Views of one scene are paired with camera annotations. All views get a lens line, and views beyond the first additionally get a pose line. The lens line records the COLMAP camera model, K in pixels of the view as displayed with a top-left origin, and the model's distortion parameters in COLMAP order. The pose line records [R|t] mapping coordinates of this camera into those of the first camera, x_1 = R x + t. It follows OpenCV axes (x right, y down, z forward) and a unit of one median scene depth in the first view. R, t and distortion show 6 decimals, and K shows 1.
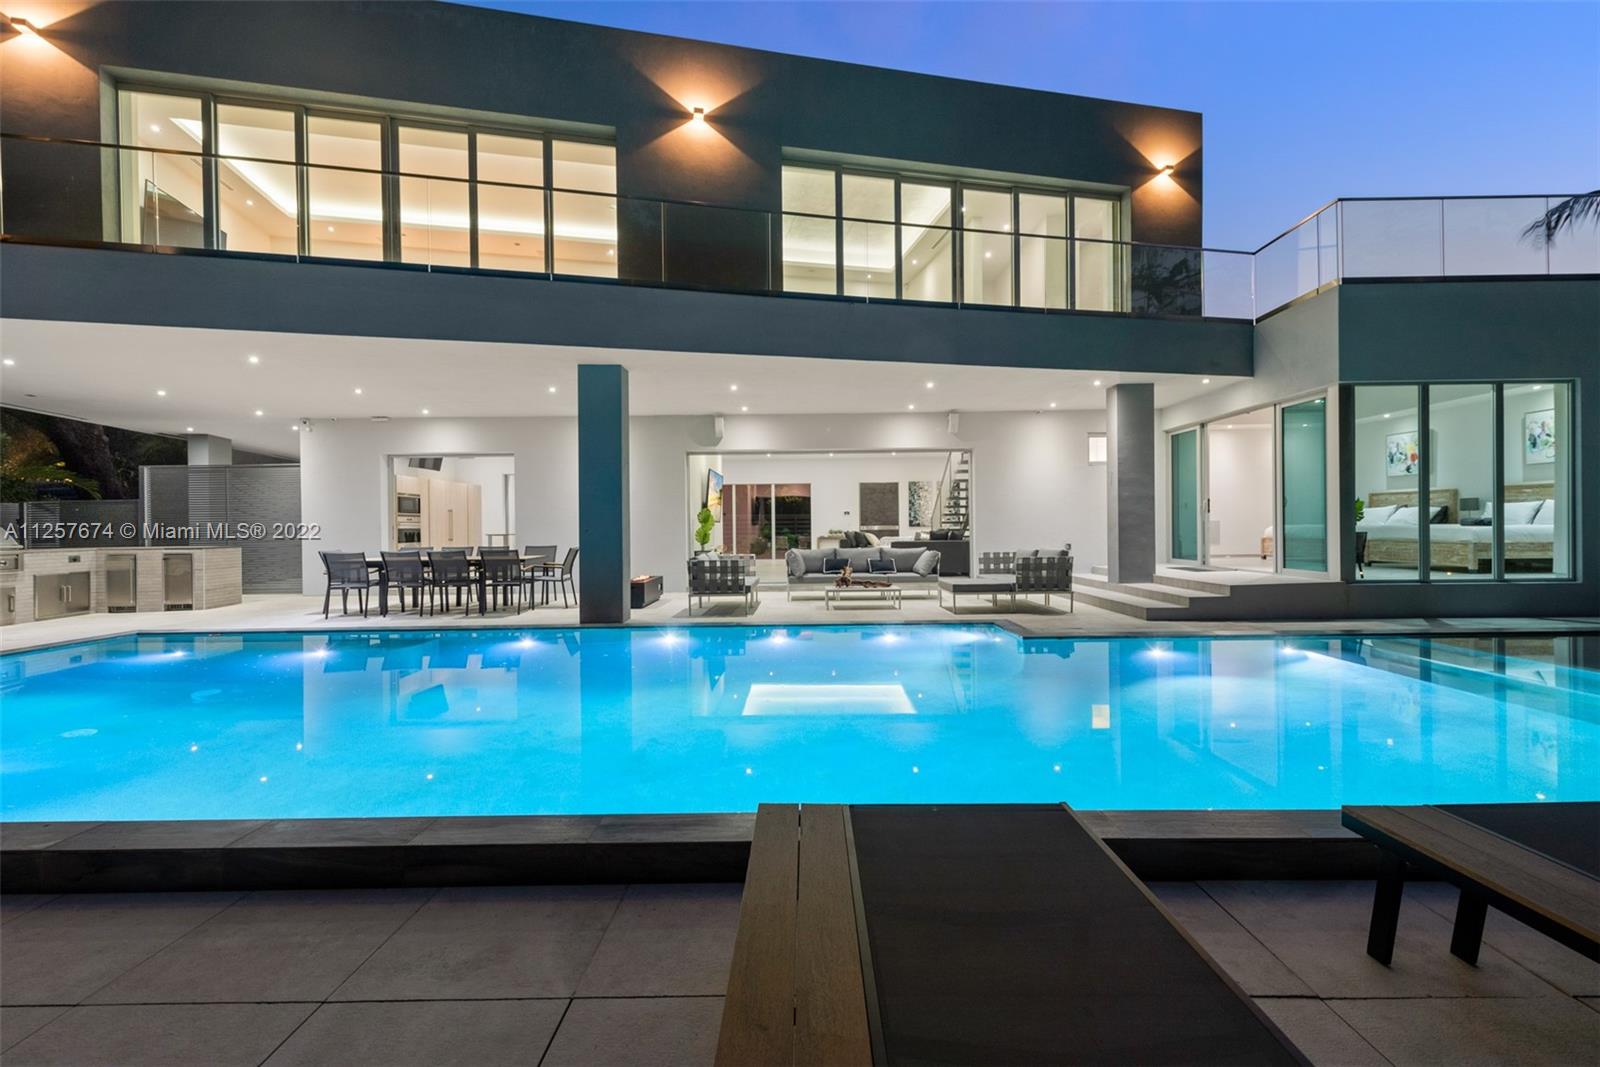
lens RADIAL K [[630.7, 0, 802.2], [0, 630.7, 525.5], [0, 0, 1]] dist [0.021097, -0.005836]
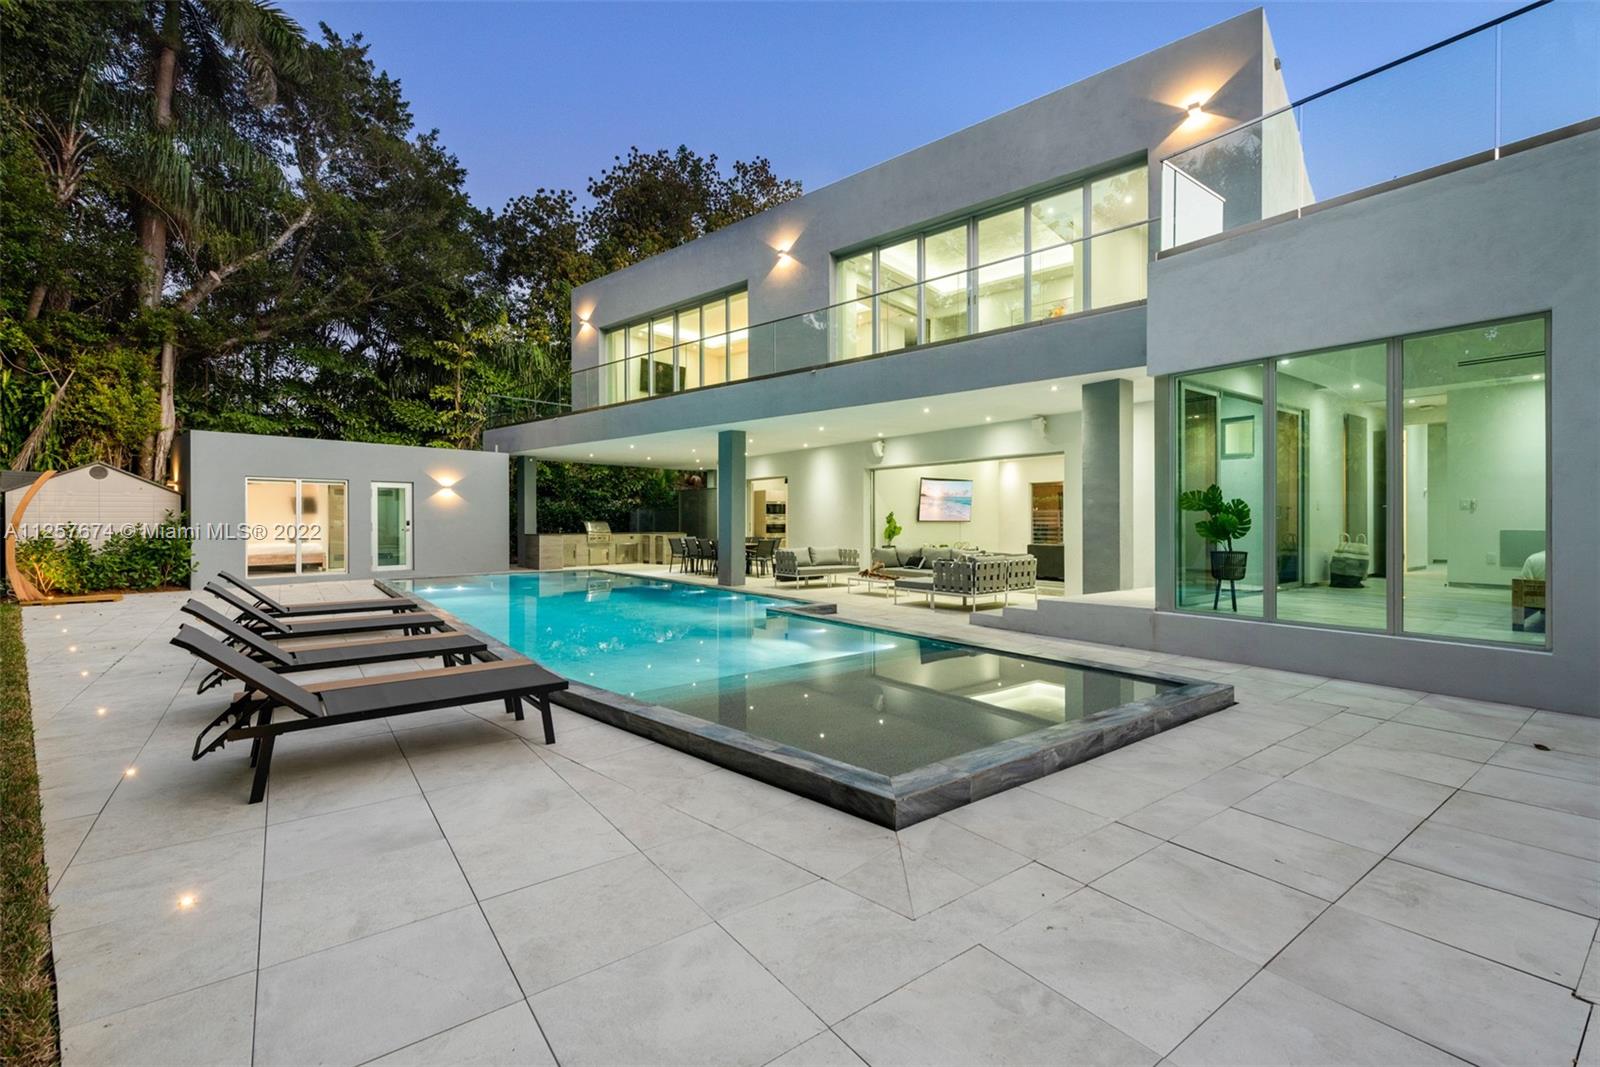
lens RADIAL K [[694.3, 0, 803.9], [0, 694.3, 514.5], [0, 0, 1]] dist [-0.000503, -0.000041]
pose [[0.605029, 0.003210, -0.796197, 1.068010], [-0.000172, 0.999992, 0.003900, -0.034522], [0.796204, -0.002223, 0.605025, 0.044376]]
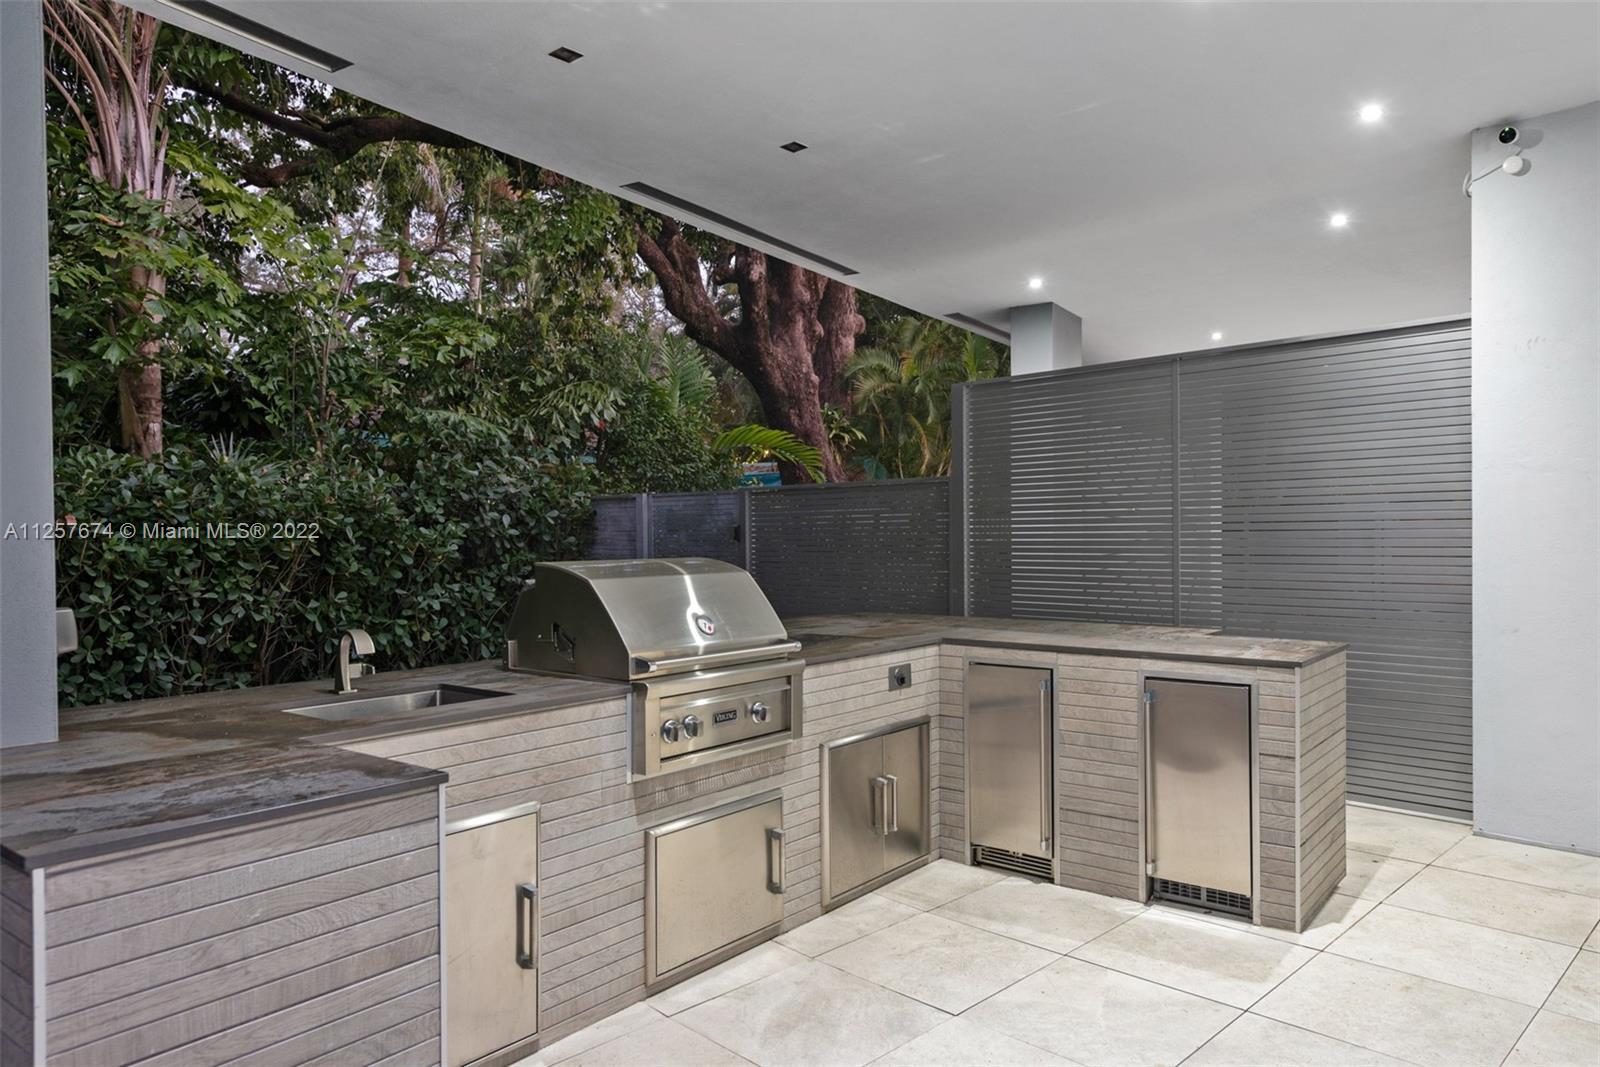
lens RADIAL K [[1126.9, 0, 800.0], [0, 1126.9, 533.5], [0, 0, 1]] dist [0.000644, 0.000084]
pose [[0.699617, 0.003039, -0.714511, -0.780895], [0.004919, 0.999947, 0.009070, -0.016407], [0.714501, -0.009860, 0.699565, 0.597729]]
